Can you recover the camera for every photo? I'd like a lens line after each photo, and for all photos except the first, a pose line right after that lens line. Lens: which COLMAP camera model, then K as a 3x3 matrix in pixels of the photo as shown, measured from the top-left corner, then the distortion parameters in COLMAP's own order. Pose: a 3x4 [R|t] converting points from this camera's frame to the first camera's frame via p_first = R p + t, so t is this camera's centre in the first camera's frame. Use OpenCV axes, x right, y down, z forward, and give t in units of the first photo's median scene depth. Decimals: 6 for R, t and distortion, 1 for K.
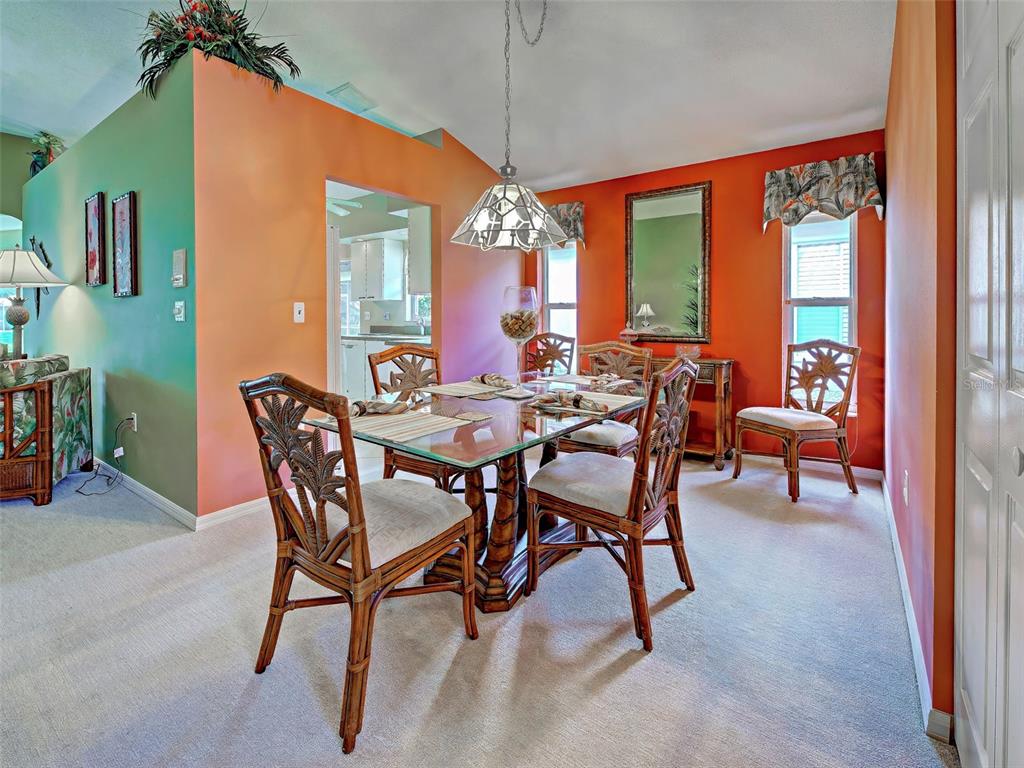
lens RADIAL K [[476.5, 0, 516.7], [0, 476.5, 317.1], [0, 0, 1]] dist [0.001658, 0.000154]
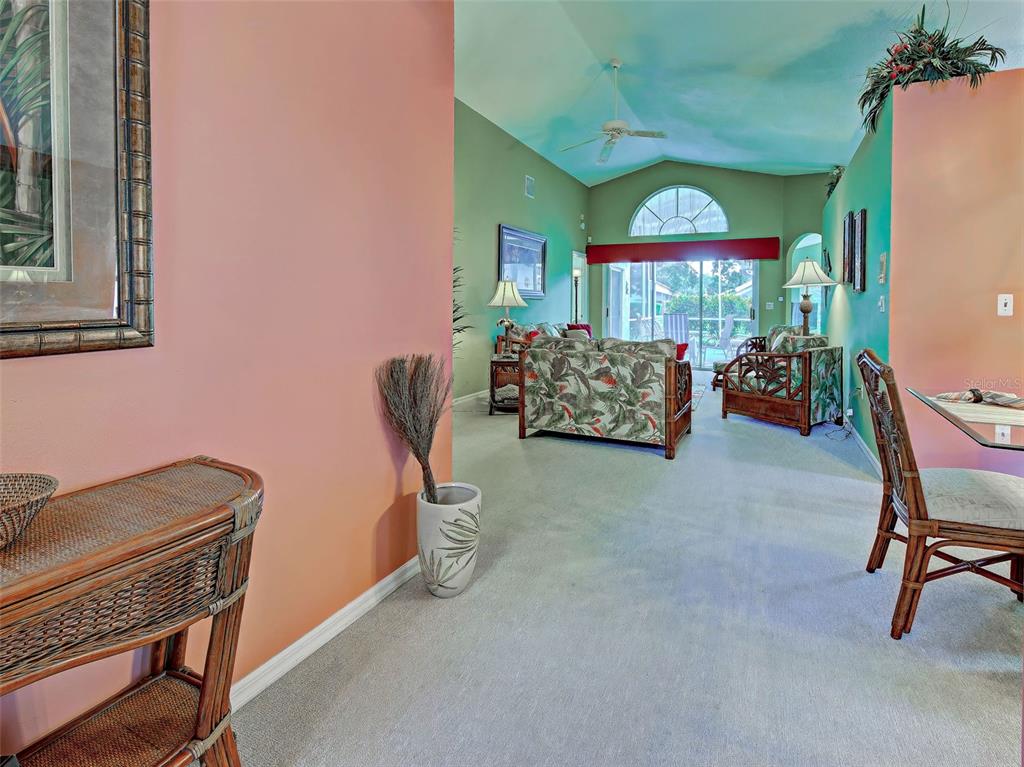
lens RADIAL K [[476.5, 0, 516.7], [0, 476.5, 316.6], [0, 0, 1]] dist [0.001658, 0.000154]
pose [[0.149853, 0.026747, -0.988346, 0.311464], [-0.011408, 0.999614, 0.025323, 0.000238], [0.988642, 0.007480, 0.150100, -0.095598]]
